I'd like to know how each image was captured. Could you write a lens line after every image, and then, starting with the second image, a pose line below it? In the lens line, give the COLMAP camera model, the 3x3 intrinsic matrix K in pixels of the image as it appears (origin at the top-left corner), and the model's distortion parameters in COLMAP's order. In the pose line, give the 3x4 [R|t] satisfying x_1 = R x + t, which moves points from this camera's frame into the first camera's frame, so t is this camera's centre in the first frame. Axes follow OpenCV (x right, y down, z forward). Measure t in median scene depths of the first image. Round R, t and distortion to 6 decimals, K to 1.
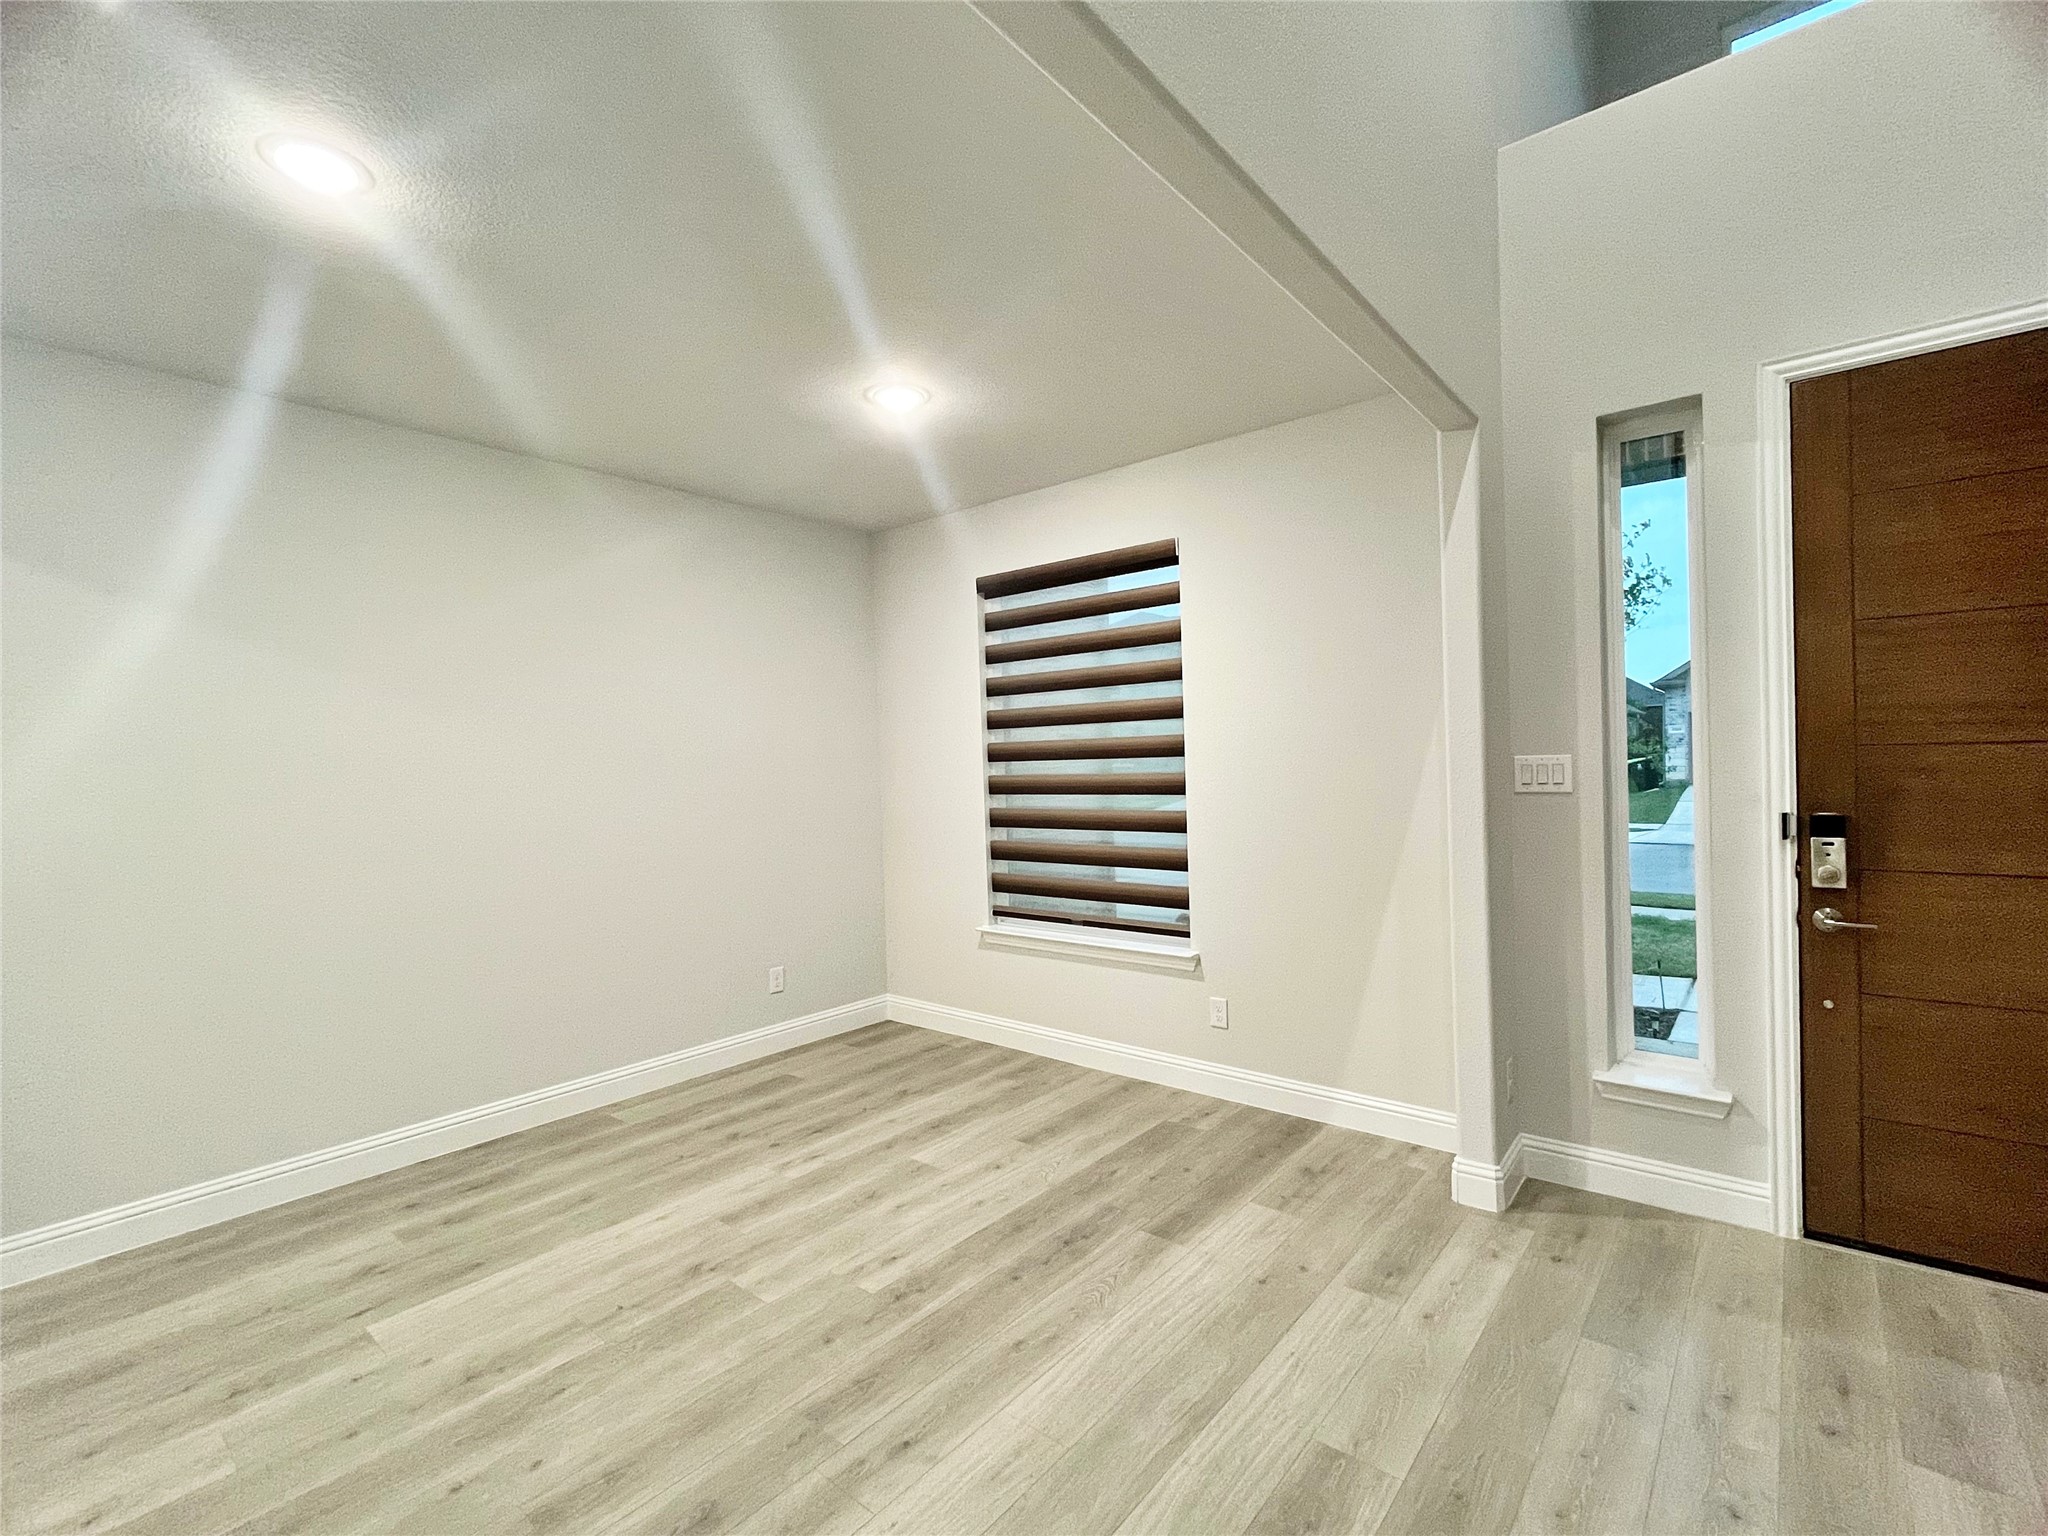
lens RADIAL K [[912.7, 0, 1028.0], [0, 912.7, 769.4], [0, 0, 1]] dist [0.000197, -0.000507]
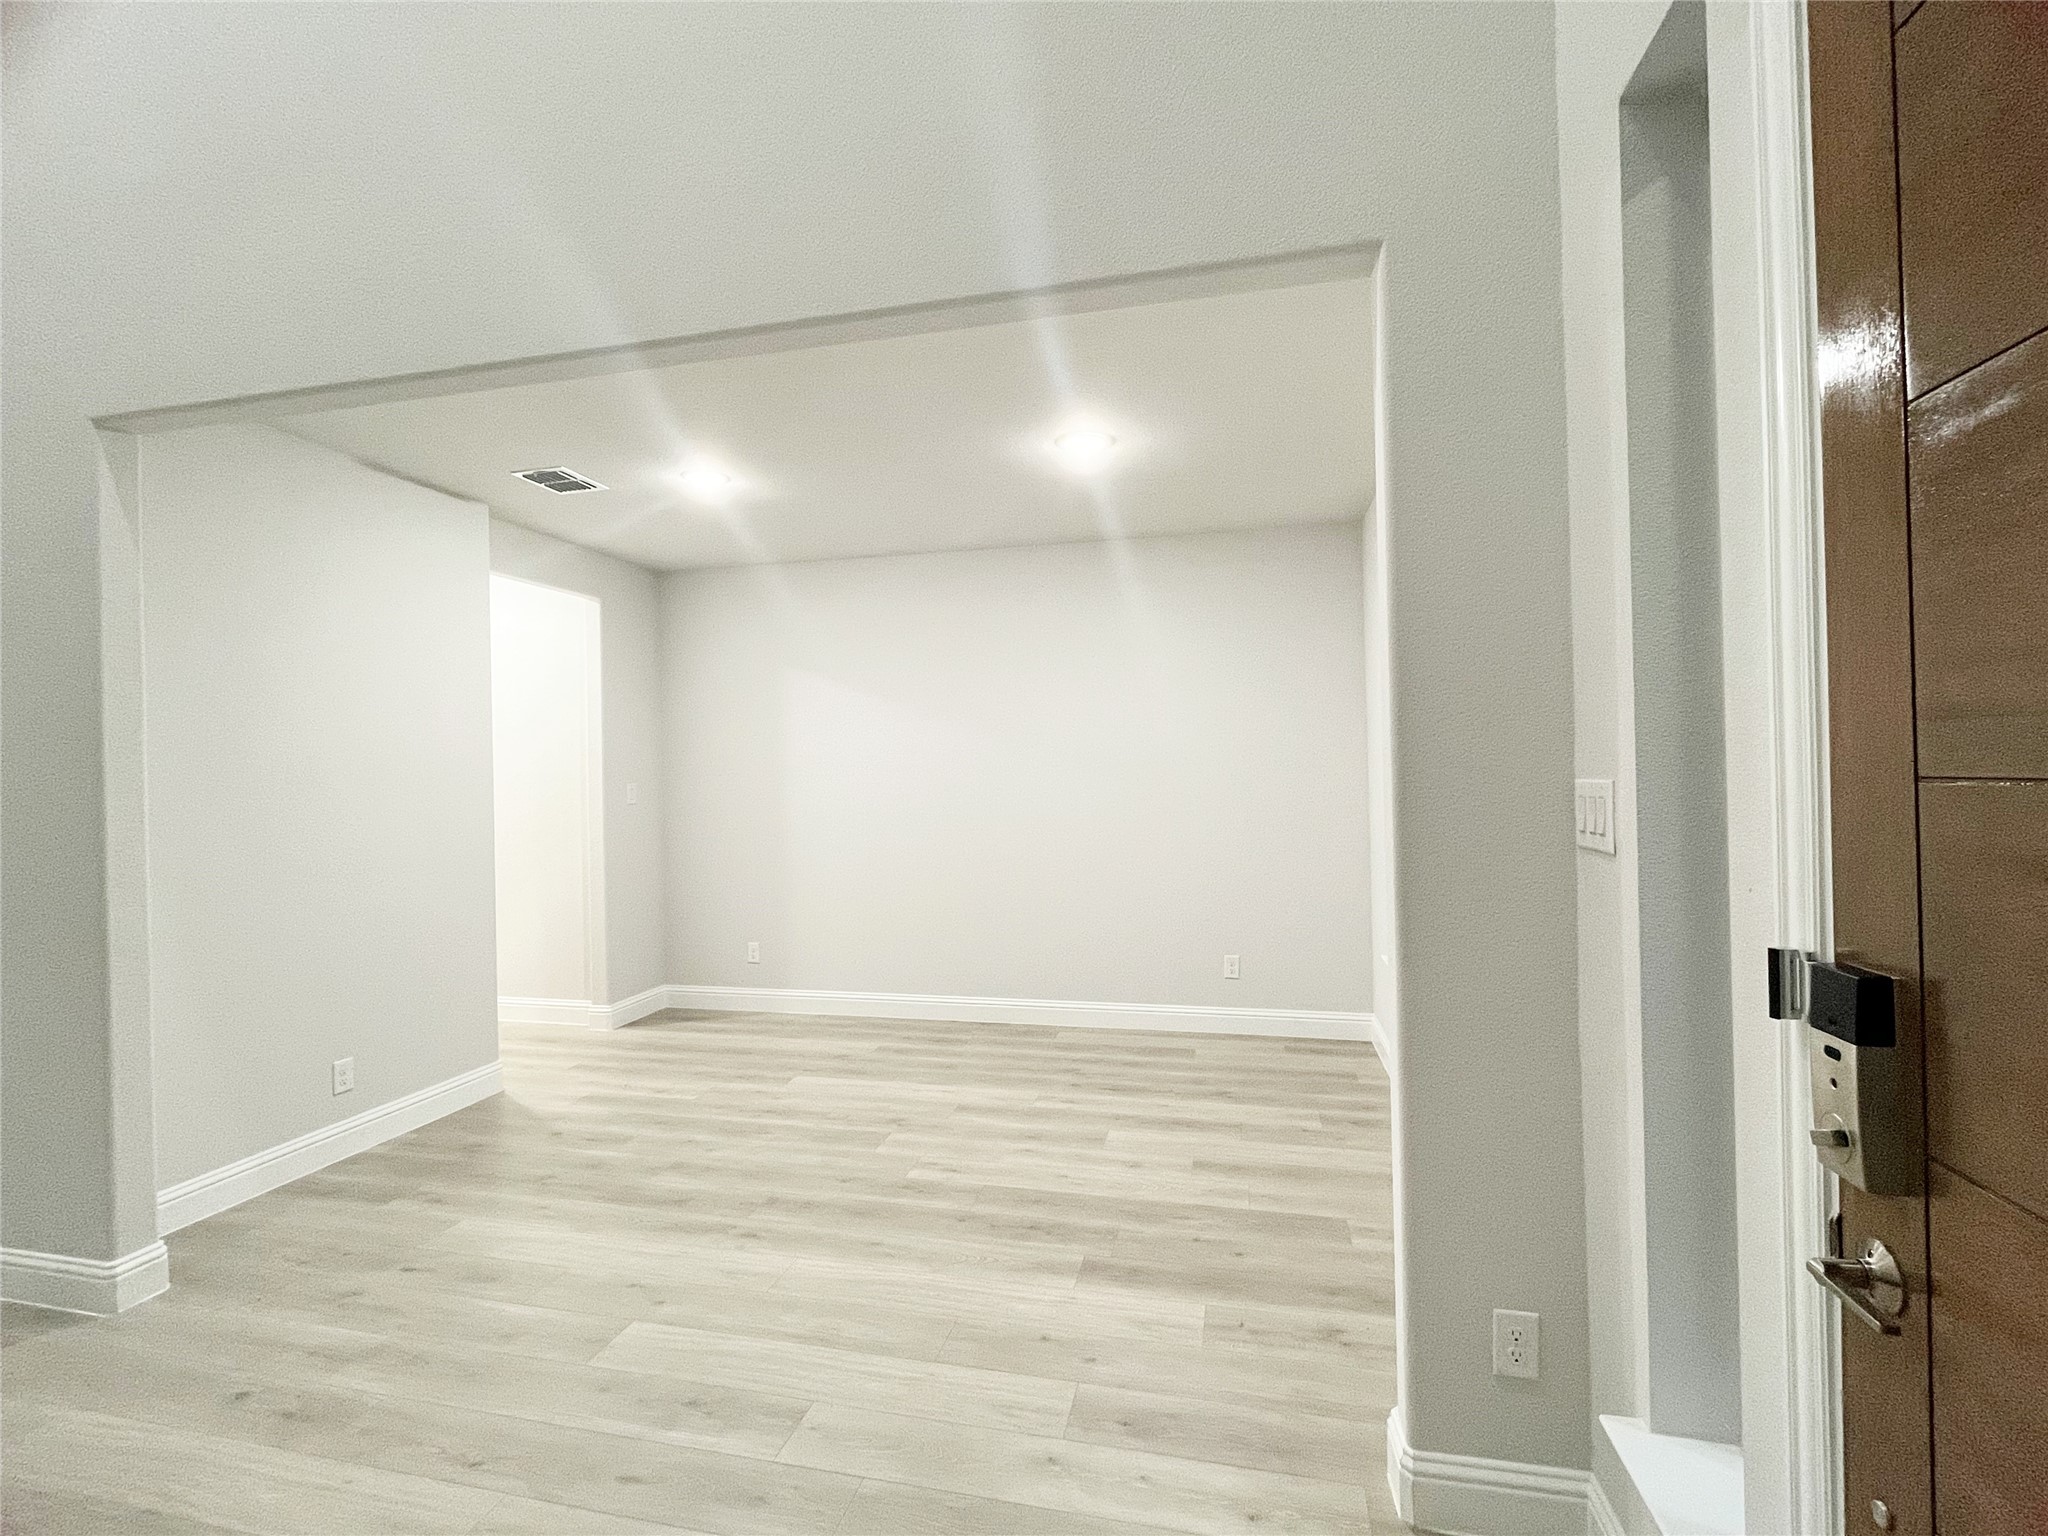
lens RADIAL K [[912.7, 0, 1028.0], [0, 912.7, 769.4], [0, 0, 1]] dist [0.000197, -0.000507]
pose [[0.449775, 0.014969, -0.893016, 0.818239], [-0.001012, 0.999867, 0.016251, -0.026668], [0.893141, -0.006405, 0.449731, 0.434177]]
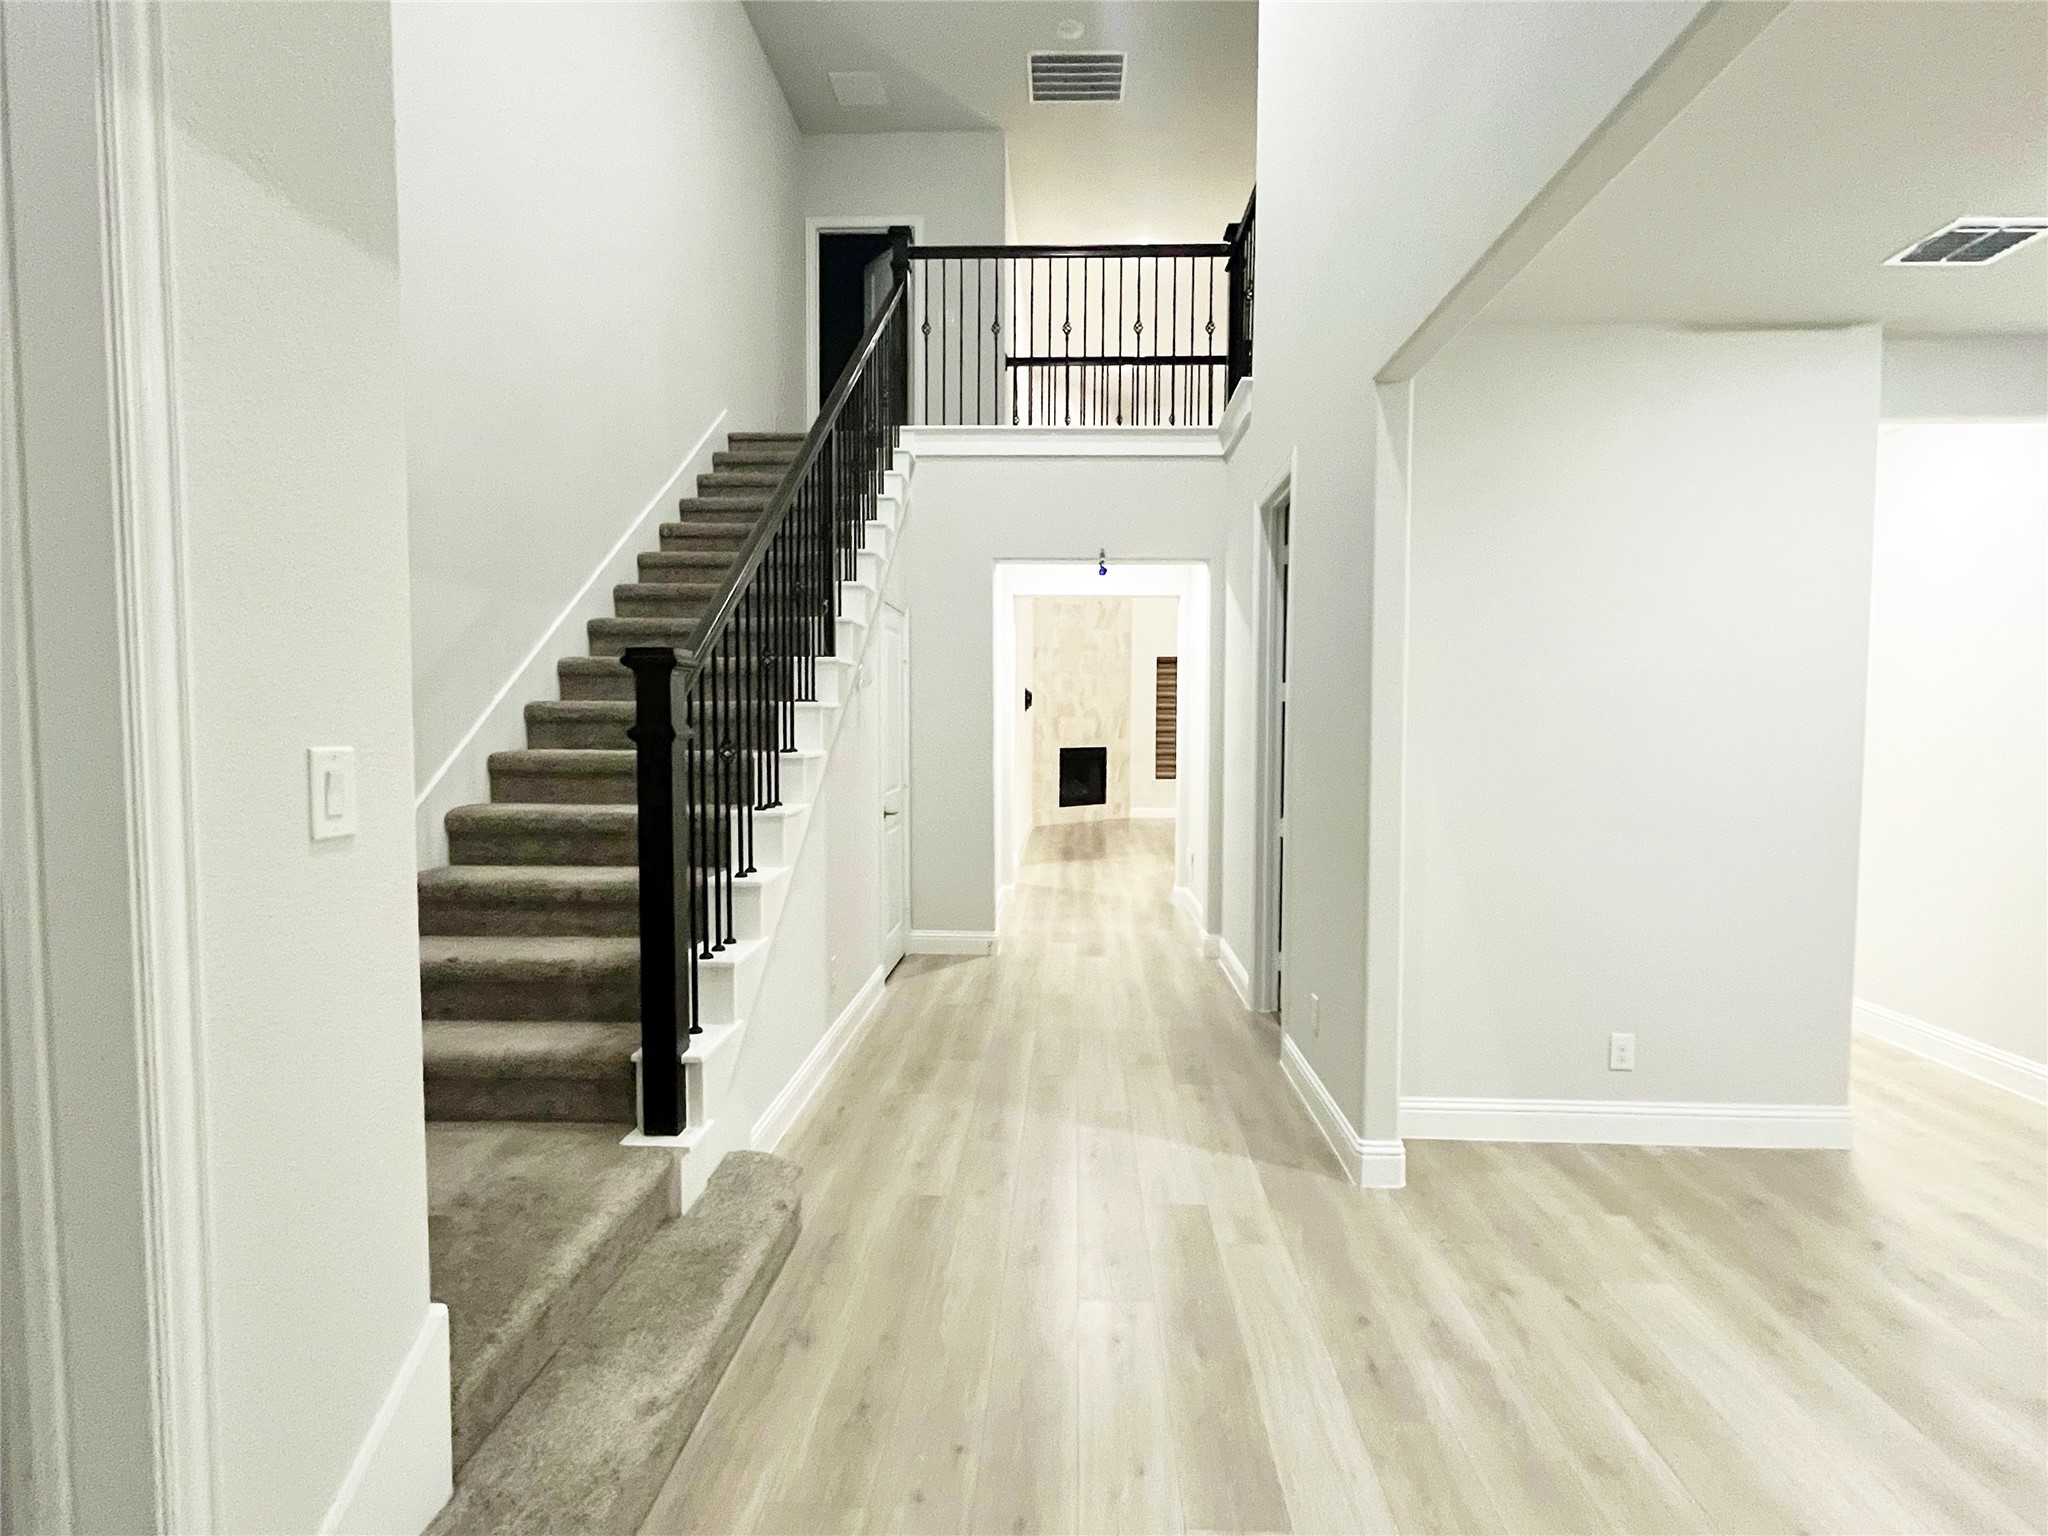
lens RADIAL K [[1001.7, 0, 1036.2], [0, 1001.7, 772.2], [0, 0, 1]] dist [-0.006189, 0.000357]
pose [[-0.794760, 0.055799, -0.604353, 0.593756], [0.011060, 0.996931, 0.077500, -0.024091], [0.606823, 0.054909, -0.792938, 0.633101]]
